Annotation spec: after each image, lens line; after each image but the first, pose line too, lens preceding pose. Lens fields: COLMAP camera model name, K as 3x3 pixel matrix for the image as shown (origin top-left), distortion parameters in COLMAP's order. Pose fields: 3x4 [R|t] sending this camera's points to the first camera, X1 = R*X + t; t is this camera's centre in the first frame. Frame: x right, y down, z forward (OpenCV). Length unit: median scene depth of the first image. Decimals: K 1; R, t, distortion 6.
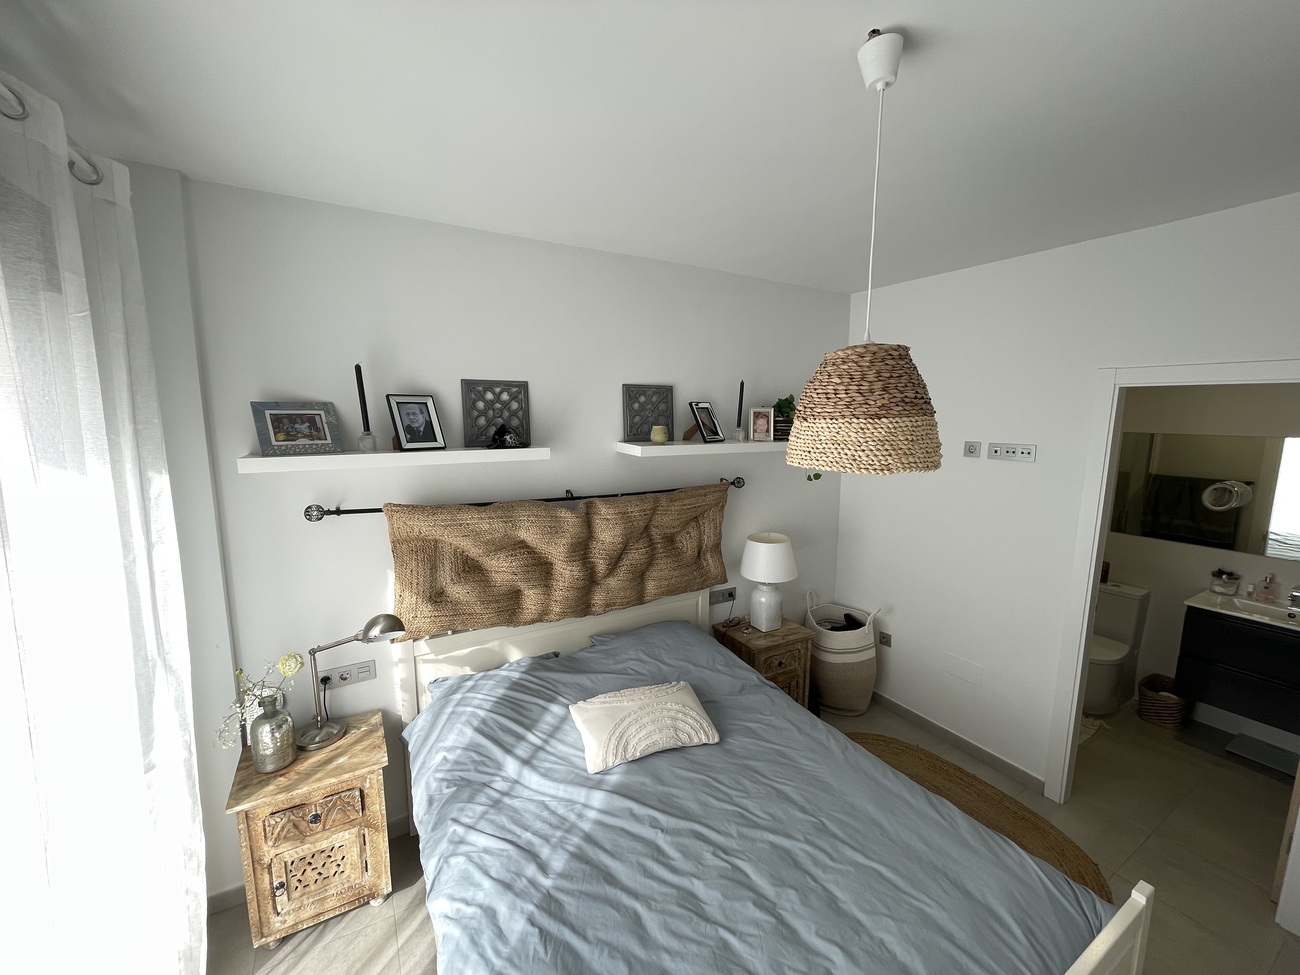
lens RADIAL K [[514.5, 0, 646.3], [0, 514.5, 487.9], [0, 0, 1]] dist [-0.004855, -0.000953]
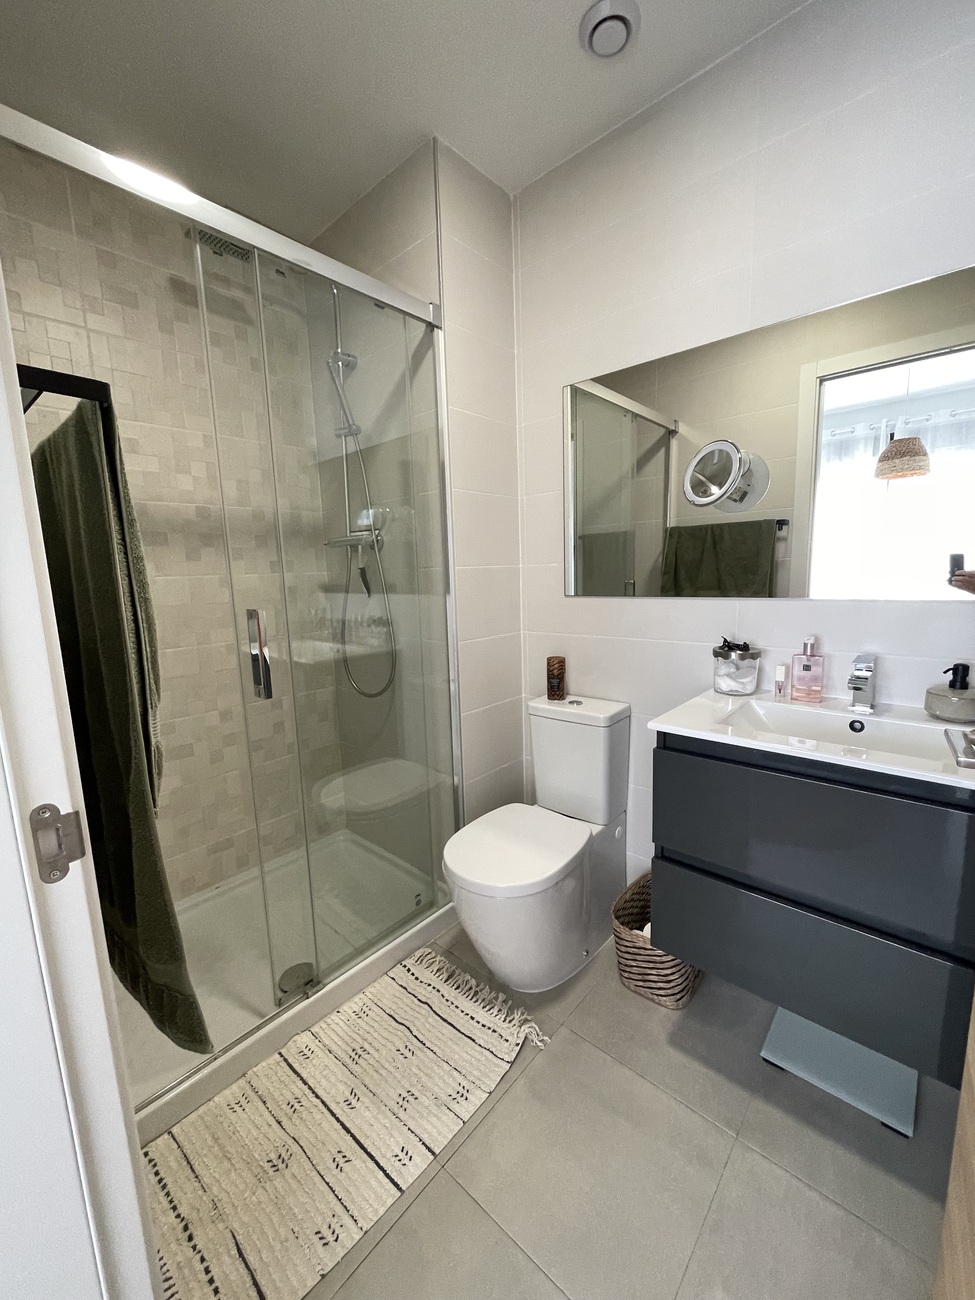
lens RADIAL K [[514.5, 0, 491.0], [0, 514.5, 649.7], [0, 0, 1]] dist [-0.004855, -0.000953]
pose [[0.946418, -0.084201, 0.311775, 0.793987], [0.085088, 0.996315, 0.010781, 0.146997], [-0.311534, 0.016325, 0.950095, 0.640849]]
